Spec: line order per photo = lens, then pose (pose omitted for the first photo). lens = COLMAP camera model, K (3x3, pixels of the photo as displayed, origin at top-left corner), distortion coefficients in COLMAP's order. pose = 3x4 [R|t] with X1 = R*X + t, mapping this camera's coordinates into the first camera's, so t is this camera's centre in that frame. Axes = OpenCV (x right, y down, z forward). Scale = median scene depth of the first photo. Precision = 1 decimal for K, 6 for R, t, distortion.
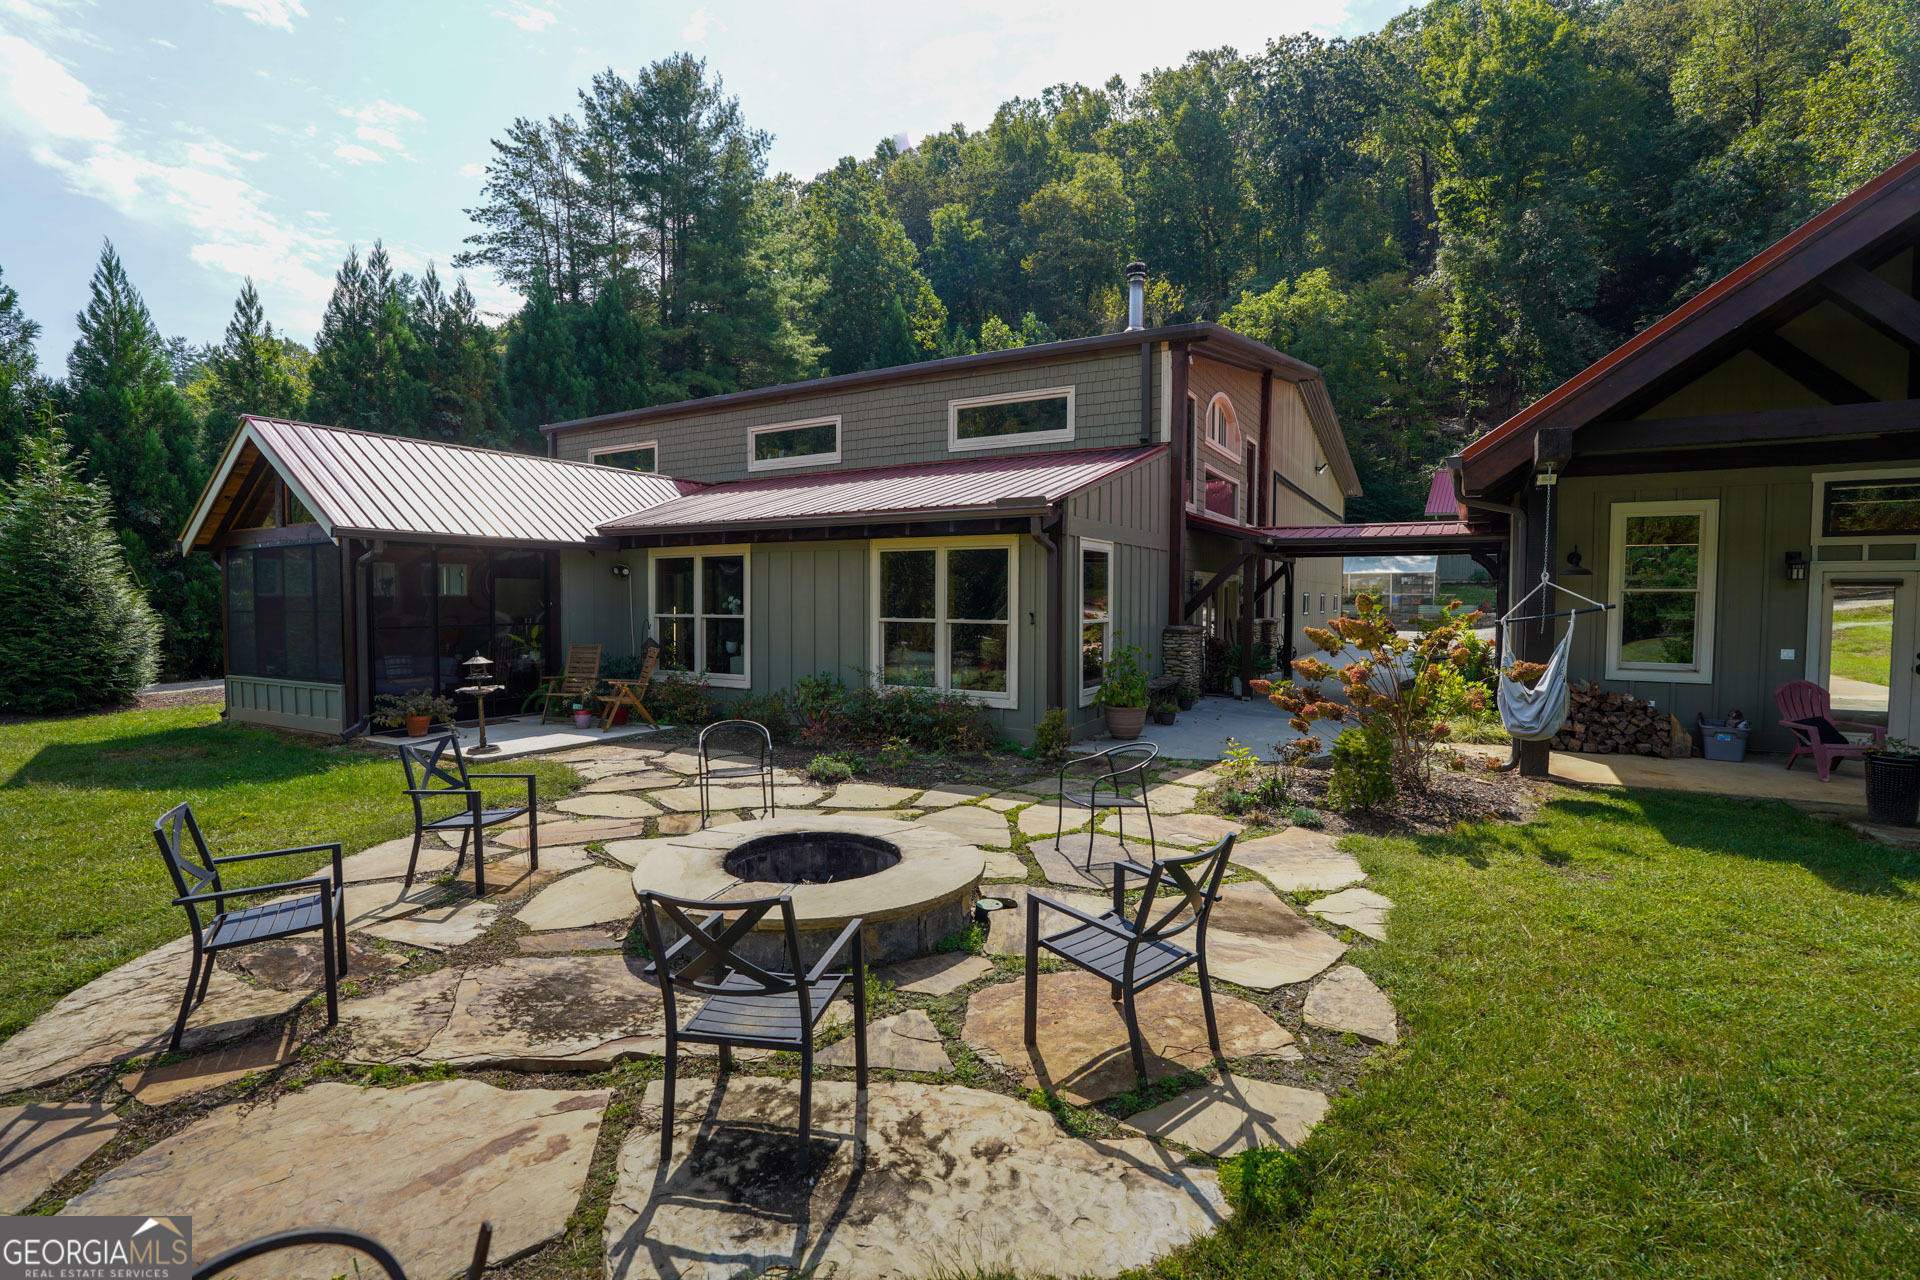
lens RADIAL K [[868.6, 0, 960.0], [0, 868.6, 640.0], [0, 0, 1]] dist [-0.047519, 0.000606]
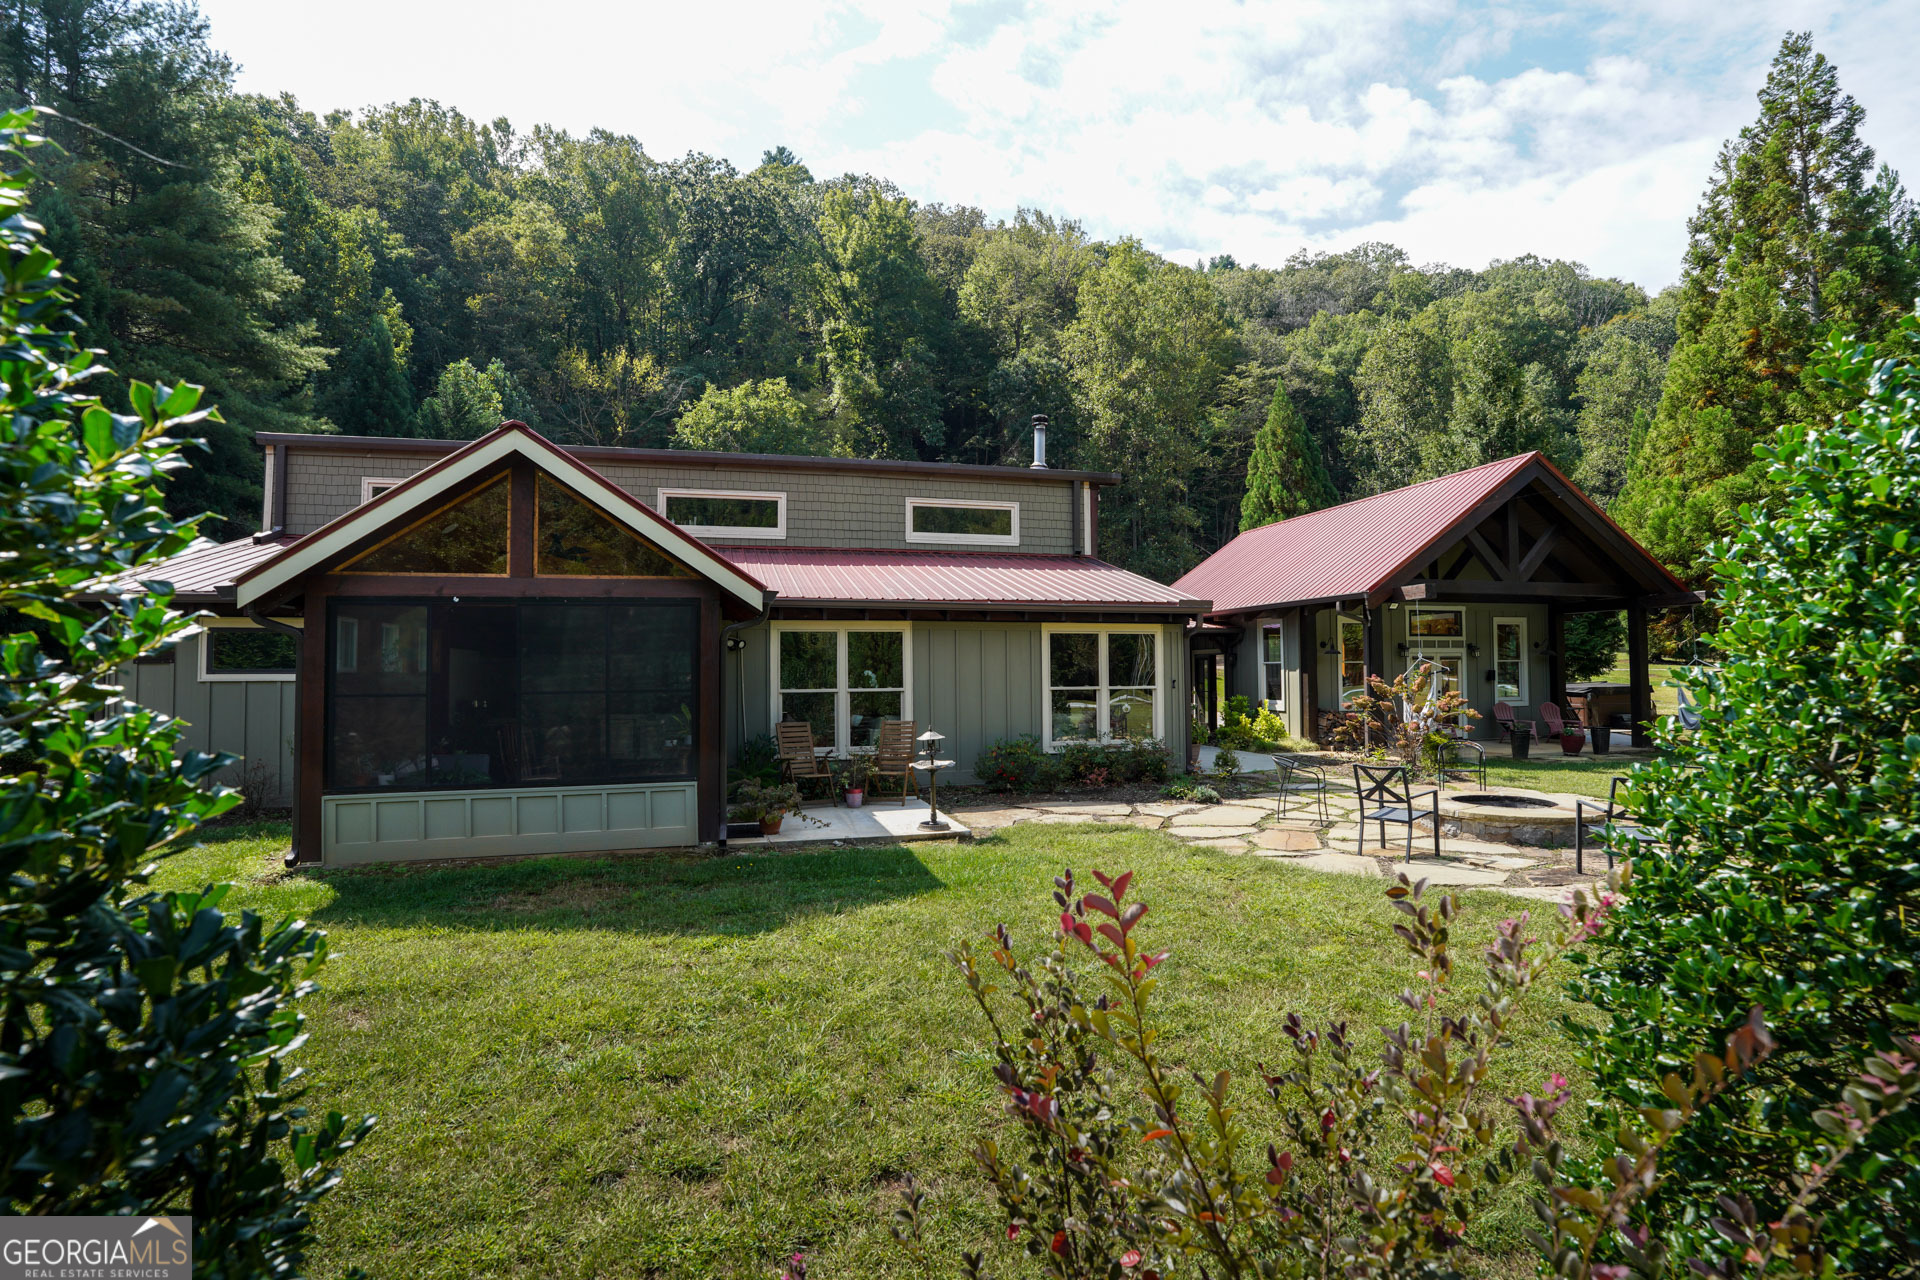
lens RADIAL K [[863.7, 0, 963.2], [0, 863.7, 663.0], [0, 0, 1]] dist [-0.068461, 0.020768]
pose [[0.717015, -0.001840, 0.697055, -0.635731], [0.041327, 0.998350, -0.039876, -0.009696], [-0.695831, 0.057399, 0.715908, 0.129780]]
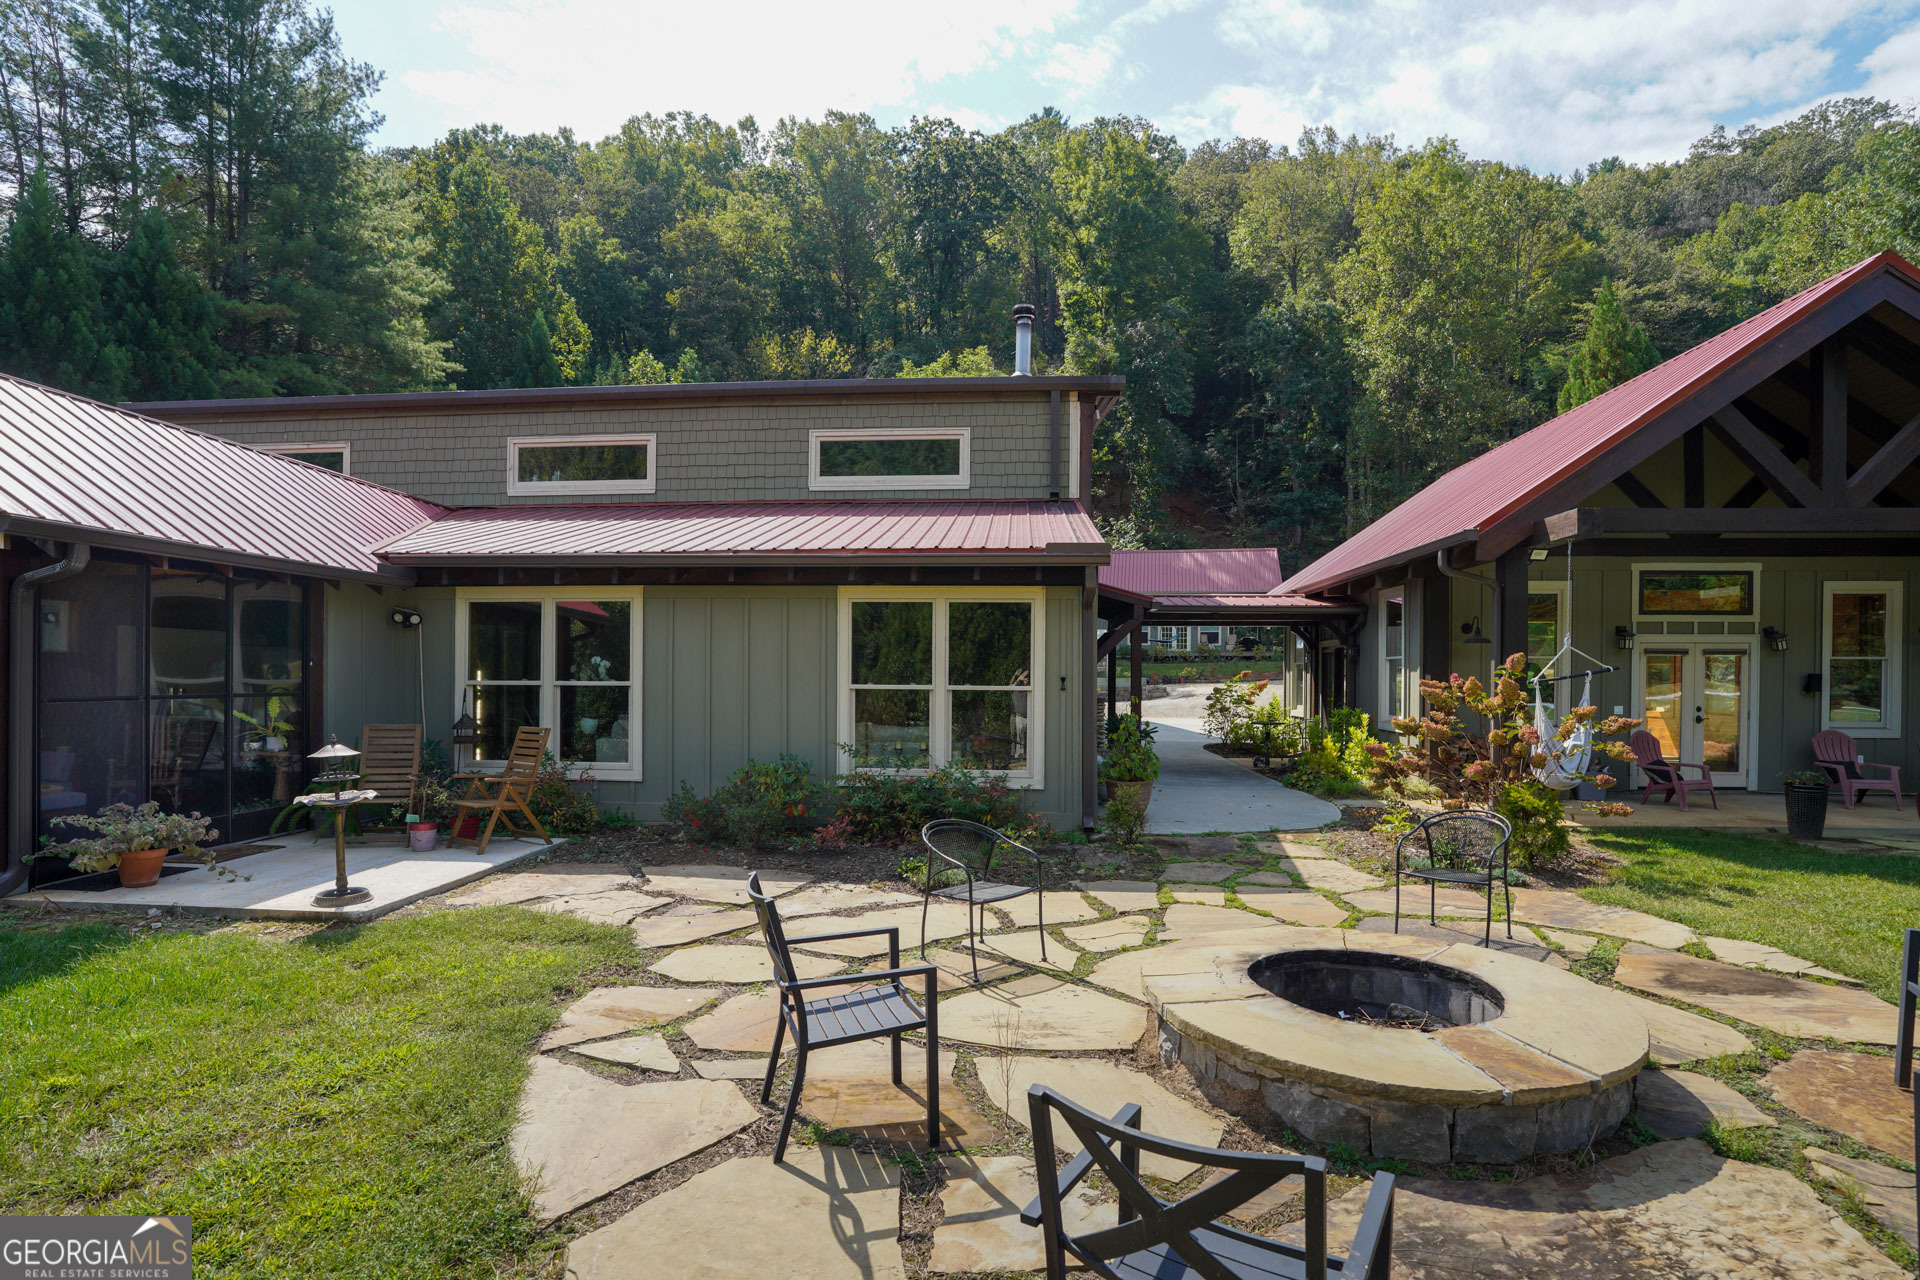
lens RADIAL K [[918.8, 0, 961.3], [0, 918.8, 692.1], [0, 0, 1]] dist [-0.061035, 0.019144]
pose [[0.903291, -0.005656, 0.428990, -0.224576], [0.016781, 0.999614, -0.022155, 0.001395], [-0.428699, 0.027211, 0.903037, 0.118379]]
